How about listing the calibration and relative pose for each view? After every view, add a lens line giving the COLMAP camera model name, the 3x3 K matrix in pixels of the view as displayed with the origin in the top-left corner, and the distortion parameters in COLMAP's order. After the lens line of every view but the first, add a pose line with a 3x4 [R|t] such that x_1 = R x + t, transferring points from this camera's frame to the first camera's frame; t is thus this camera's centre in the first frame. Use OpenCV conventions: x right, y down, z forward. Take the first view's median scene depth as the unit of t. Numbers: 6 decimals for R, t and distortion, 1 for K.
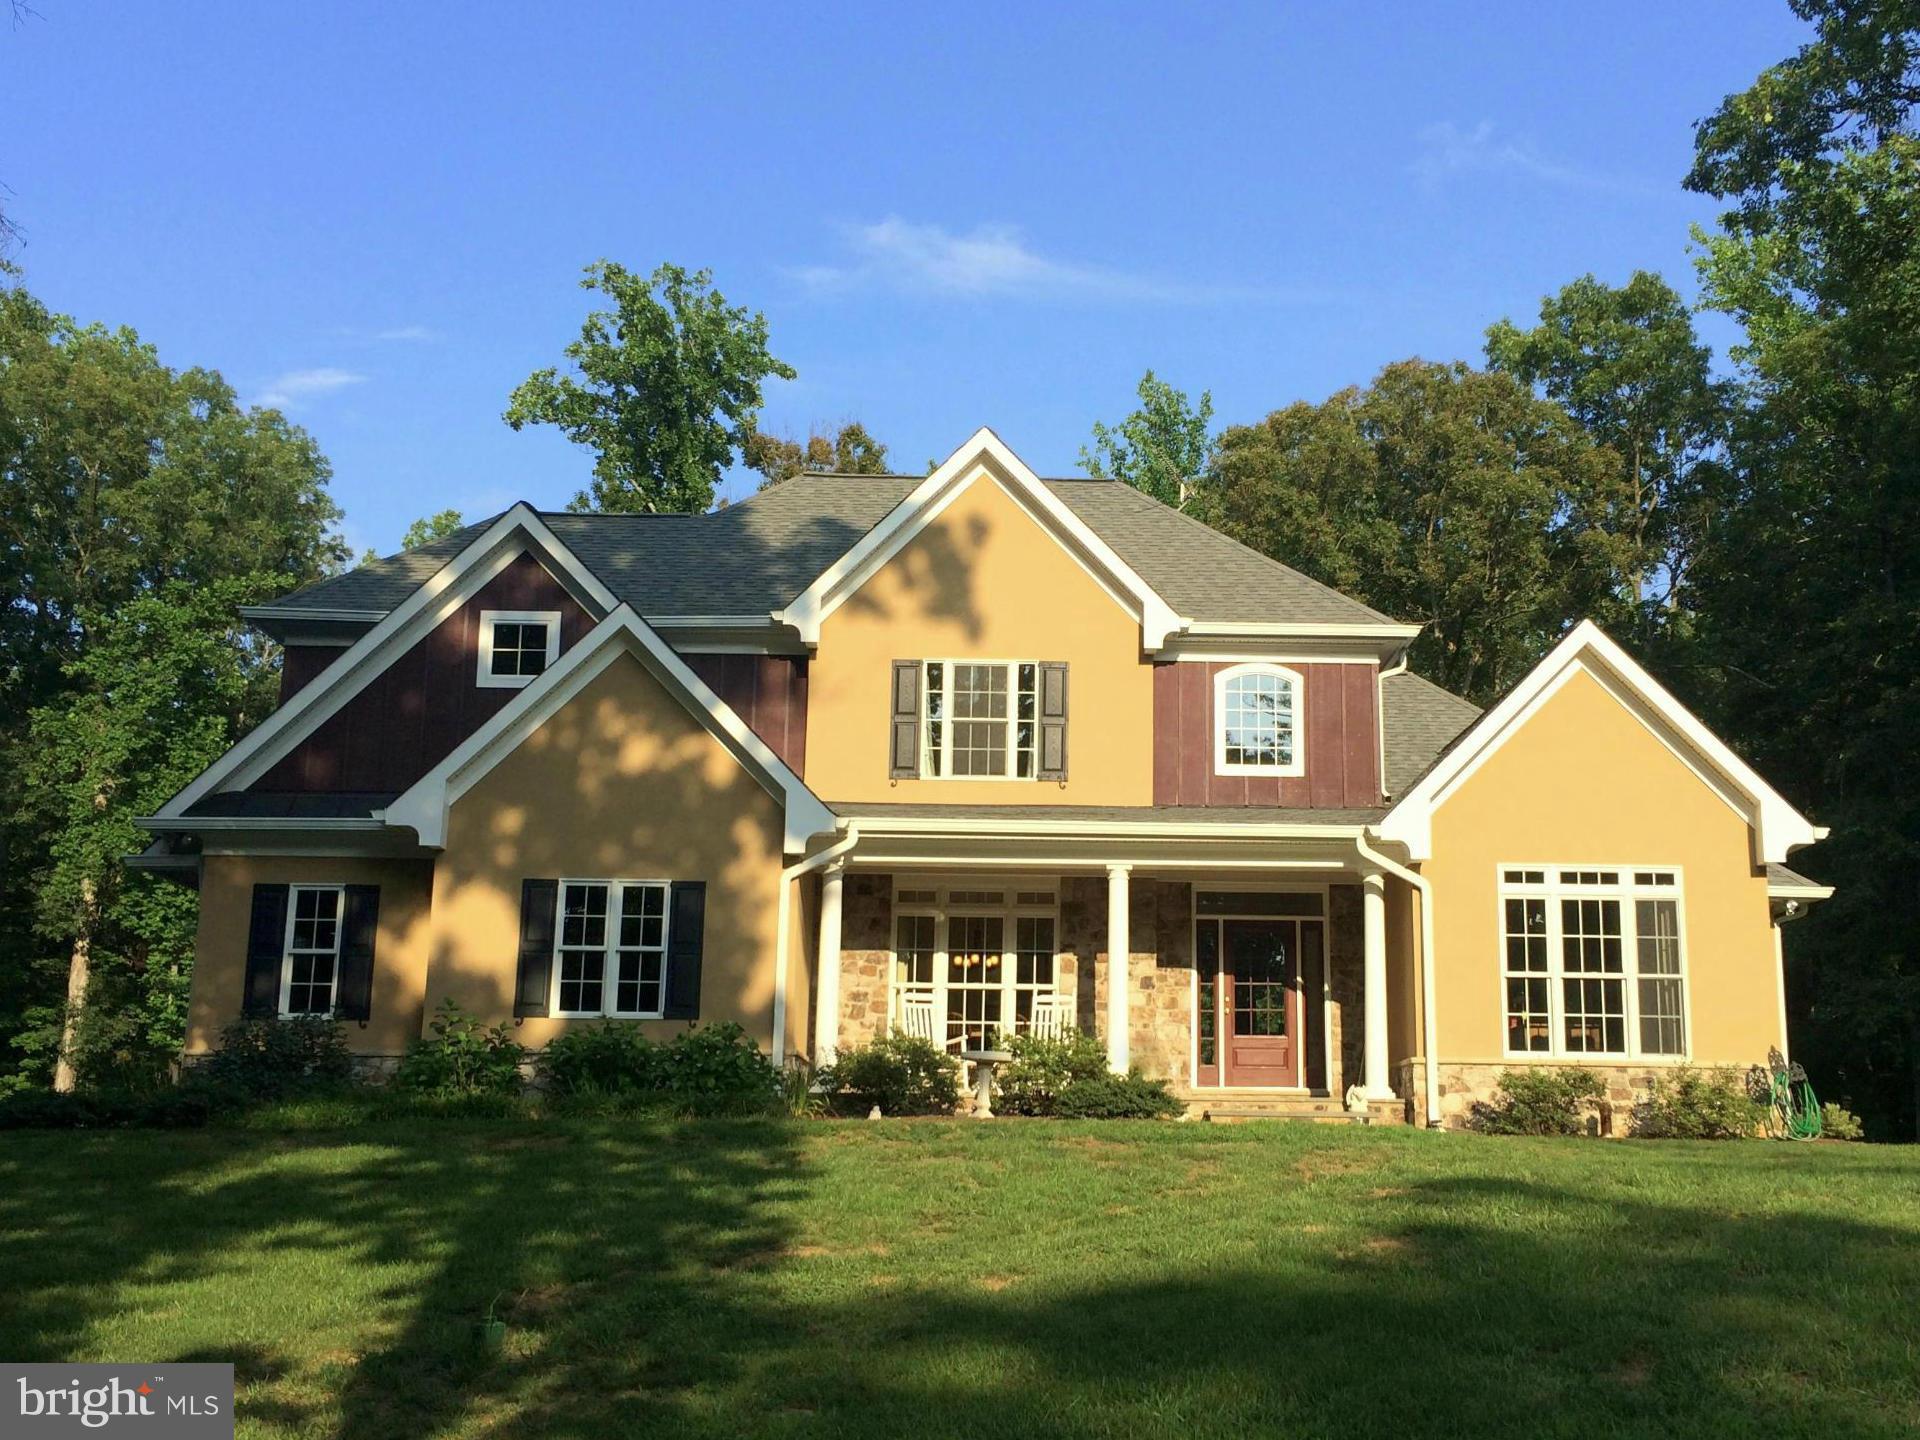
lens RADIAL K [[1357.3, 0, 960.3], [0, 1357.3, 710.0], [0, 0, 1]] dist [0.012373, 0.002768]
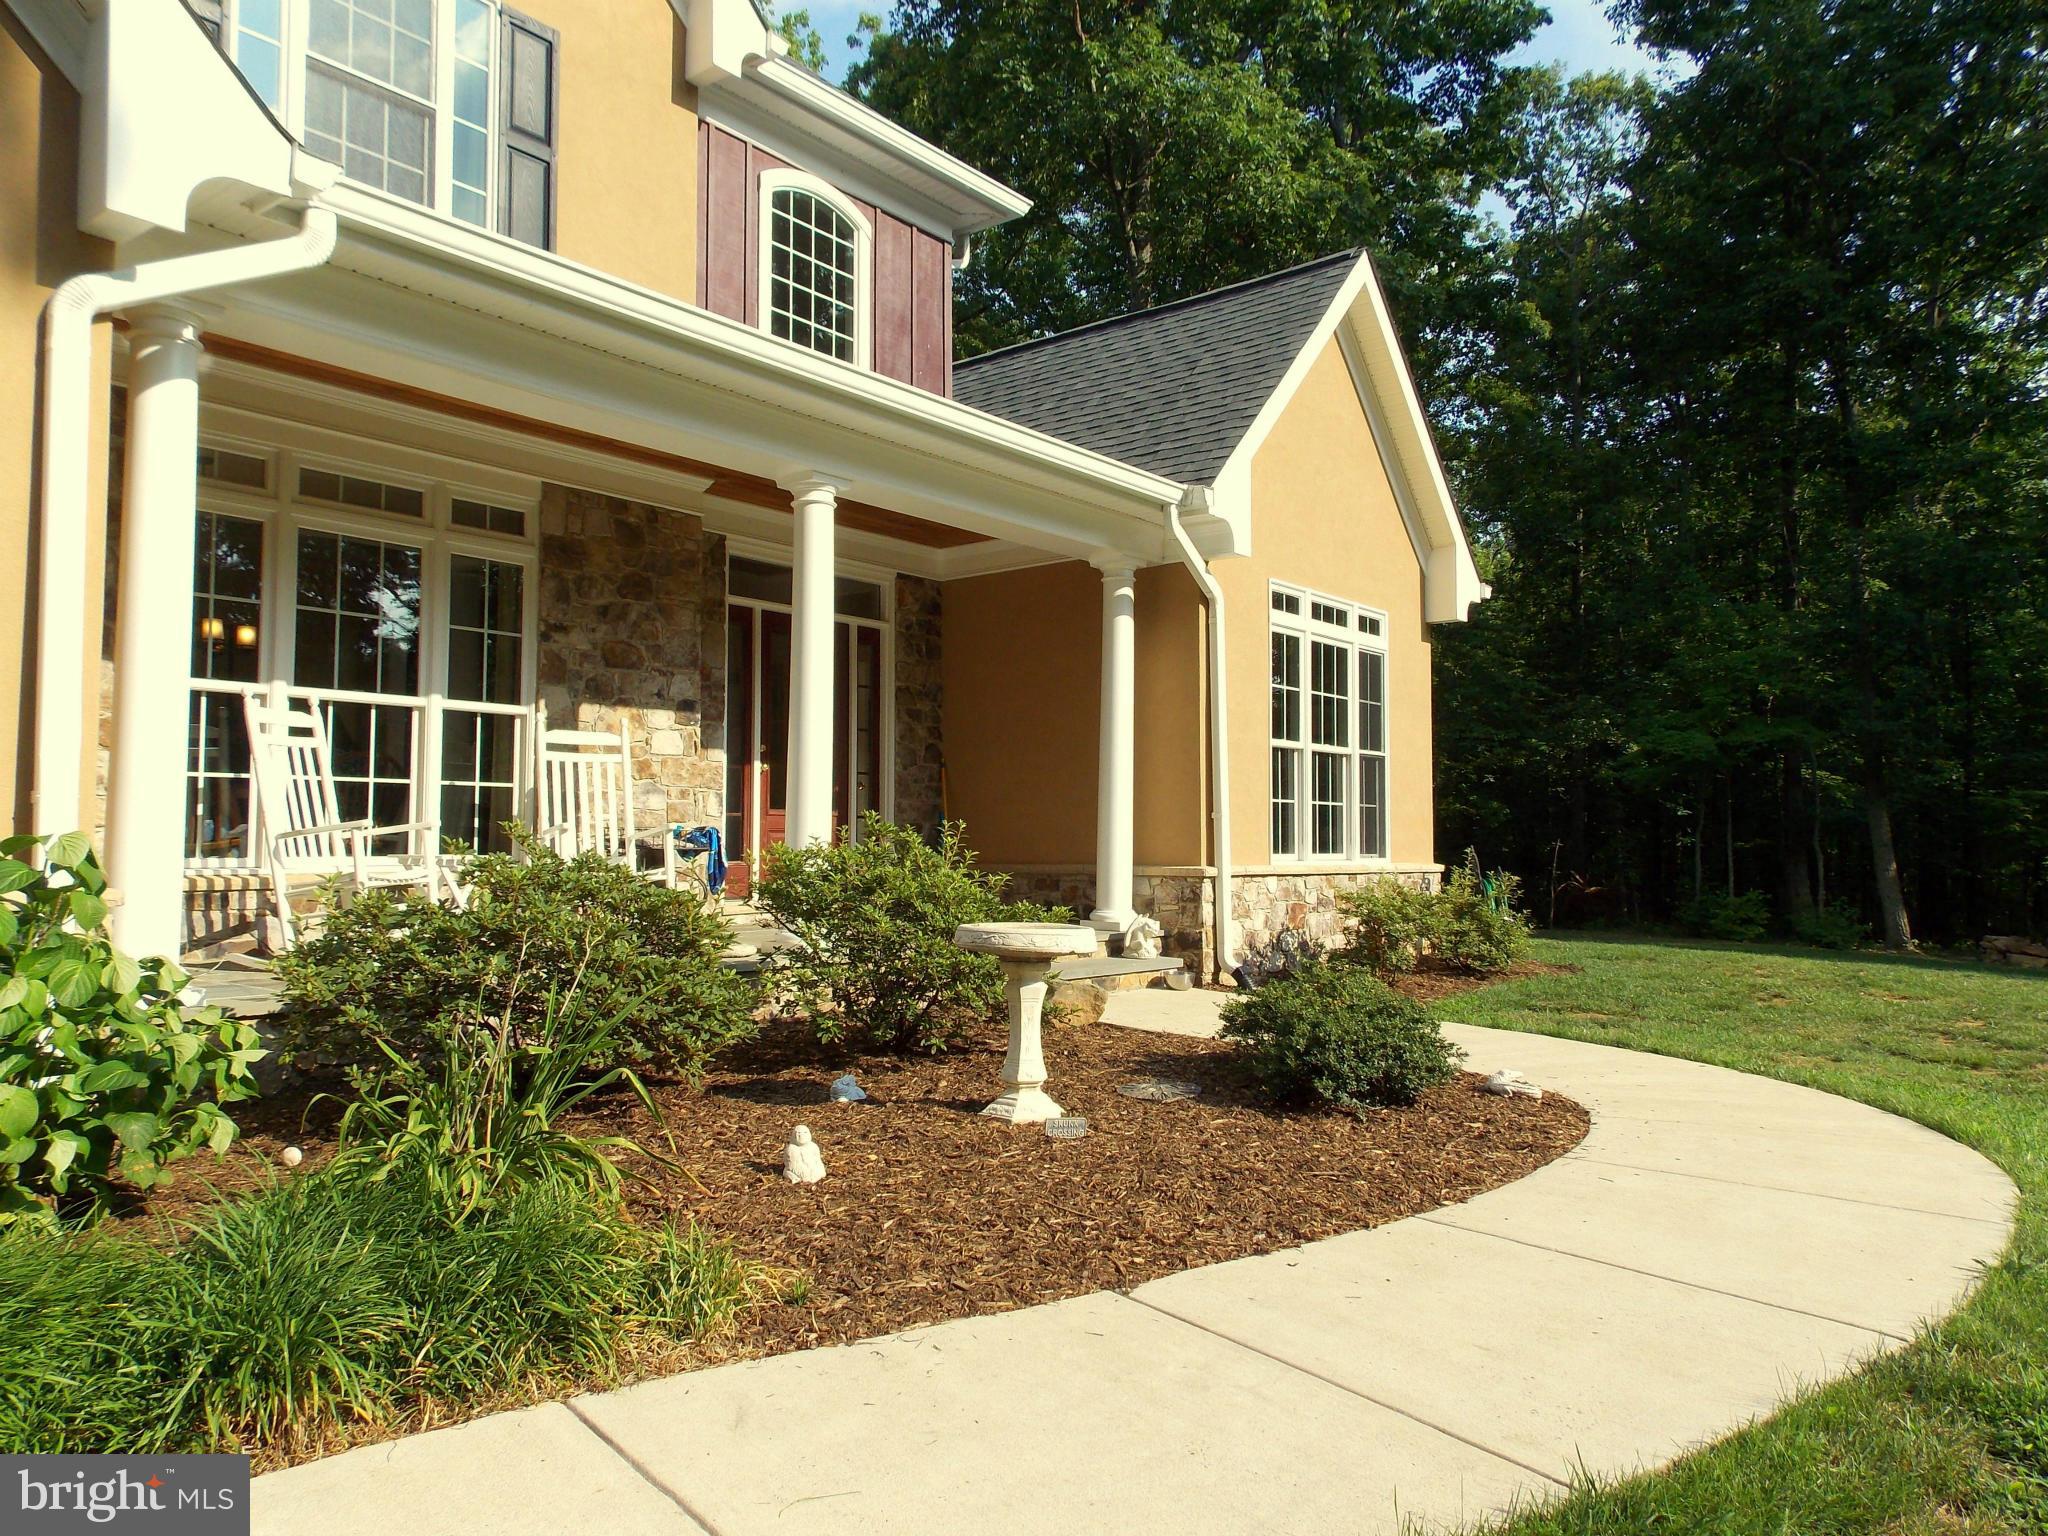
lens RADIAL K [[1447.8, 0, 1024.3], [0, 1447.8, 757.4], [0, 0, 1]] dist [0.012373, 0.002768]
pose [[0.693696, 0.044604, 0.718886, -0.189146], [-0.208471, 0.967794, 0.141118, 0.122777], [-0.689439, -0.247760, 0.680653, 0.579951]]
